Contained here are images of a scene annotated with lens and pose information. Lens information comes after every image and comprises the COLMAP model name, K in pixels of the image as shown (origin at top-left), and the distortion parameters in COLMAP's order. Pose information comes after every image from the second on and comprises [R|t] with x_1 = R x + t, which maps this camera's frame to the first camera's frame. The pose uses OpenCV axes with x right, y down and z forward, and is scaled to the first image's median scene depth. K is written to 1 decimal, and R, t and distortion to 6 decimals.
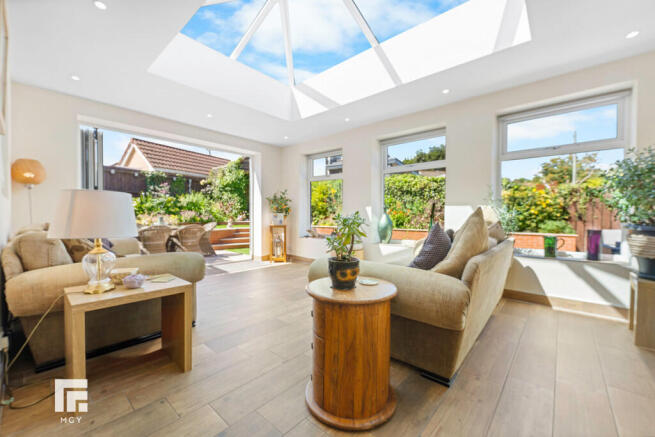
lens RADIAL K [[264.2, 0, 328.3], [0, 264.2, 219.2], [0, 0, 1]] dist [0.000733, -0.002943]
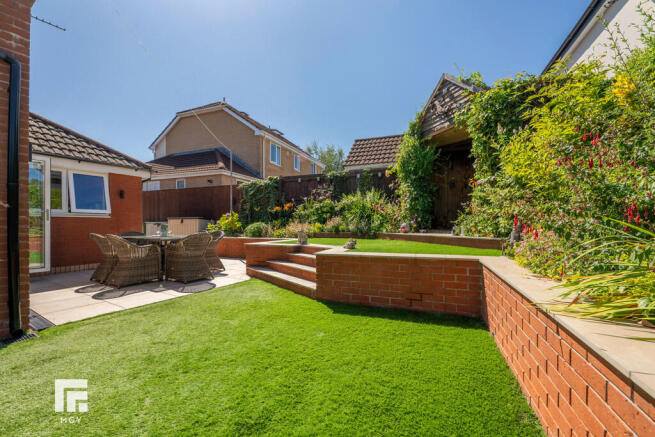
lens RADIAL K [[264.2, 0, 325.6], [0, 264.2, 223.6], [0, 0, 1]] dist [0.000733, -0.002943]
pose [[0.156114, -0.011455, -0.987673, 0.167545], [-0.014370, 0.999801, -0.013867, -0.002017], [0.987635, 0.016357, 0.155918, 0.801977]]
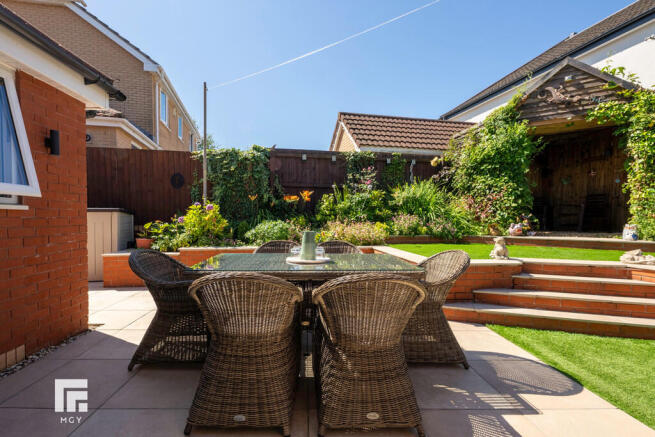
lens RADIAL K [[295.6, 0, 308.6], [0, 295.6, 228.0], [0, 0, 1]] dist [0.004691, -0.005399]
pose [[0.654984, 0.024883, -0.755233, -0.194229], [-0.014658, 0.999688, 0.020224, -0.011965], [0.755501, -0.002176, 0.655144, 0.432089]]
